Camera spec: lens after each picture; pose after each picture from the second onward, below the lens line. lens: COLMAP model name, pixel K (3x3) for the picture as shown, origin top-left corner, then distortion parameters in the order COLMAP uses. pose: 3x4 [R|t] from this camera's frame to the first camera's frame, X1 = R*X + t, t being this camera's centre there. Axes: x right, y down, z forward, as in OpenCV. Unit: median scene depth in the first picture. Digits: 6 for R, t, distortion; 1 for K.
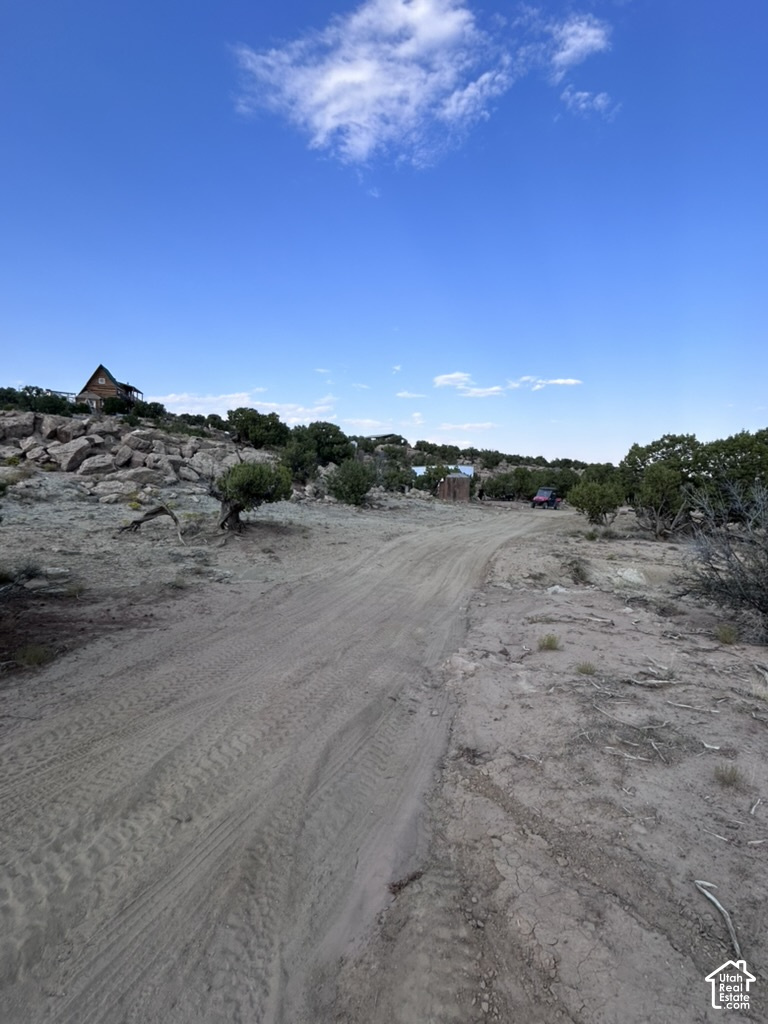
lens RADIAL K [[509.3, 0, 380.7], [0, 509.3, 509.8], [0, 0, 1]] dist [-0.002578, -0.000155]
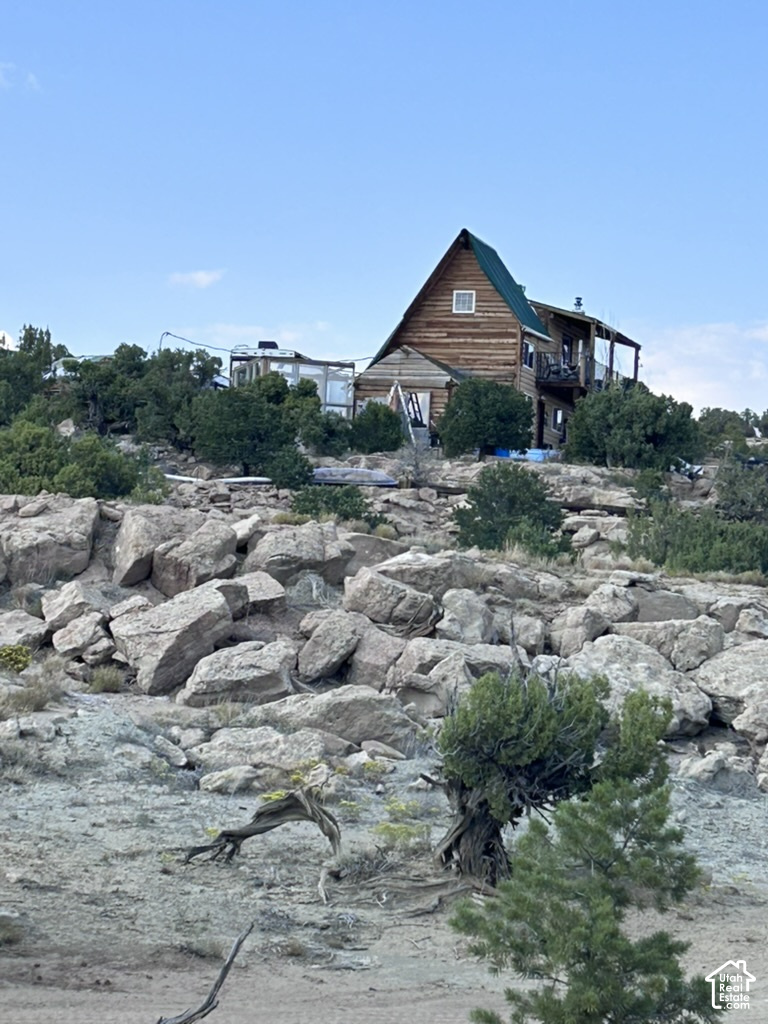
lens RADIAL K [[3077.1, 0, 383.2], [0, 3077.1, 513.1], [0, 0, 1]] dist [0.378448, 0.000000]
pose [[0.850252, -0.007228, -0.526326, 0.483046], [-0.069883, 0.989504, -0.126483, 0.042942], [0.521716, 0.144324, 0.840823, -0.514505]]
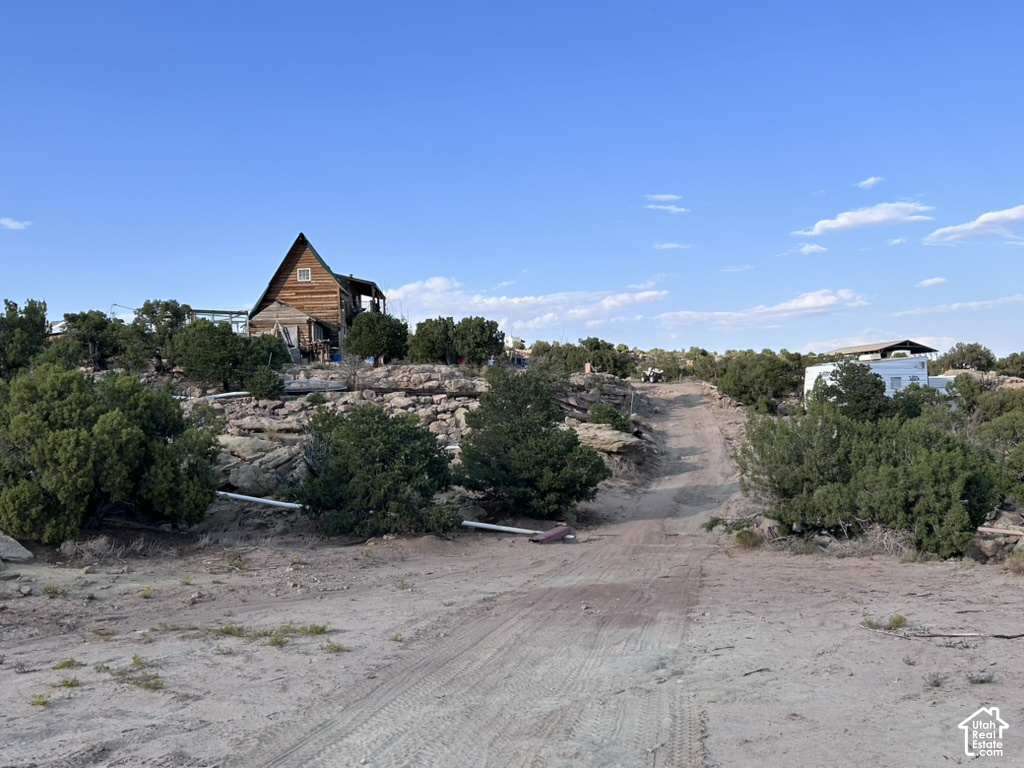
lens RADIAL K [[997.8, 0, 515.5], [0, 997.8, 382.9], [0, 0, 1]] dist [0.023325, 0.000000]
pose [[0.974014, -0.069734, -0.215484, -0.855181], [0.045395, 0.992222, -0.115904, -0.275587], [0.221890, 0.103111, 0.969604, 1.117101]]
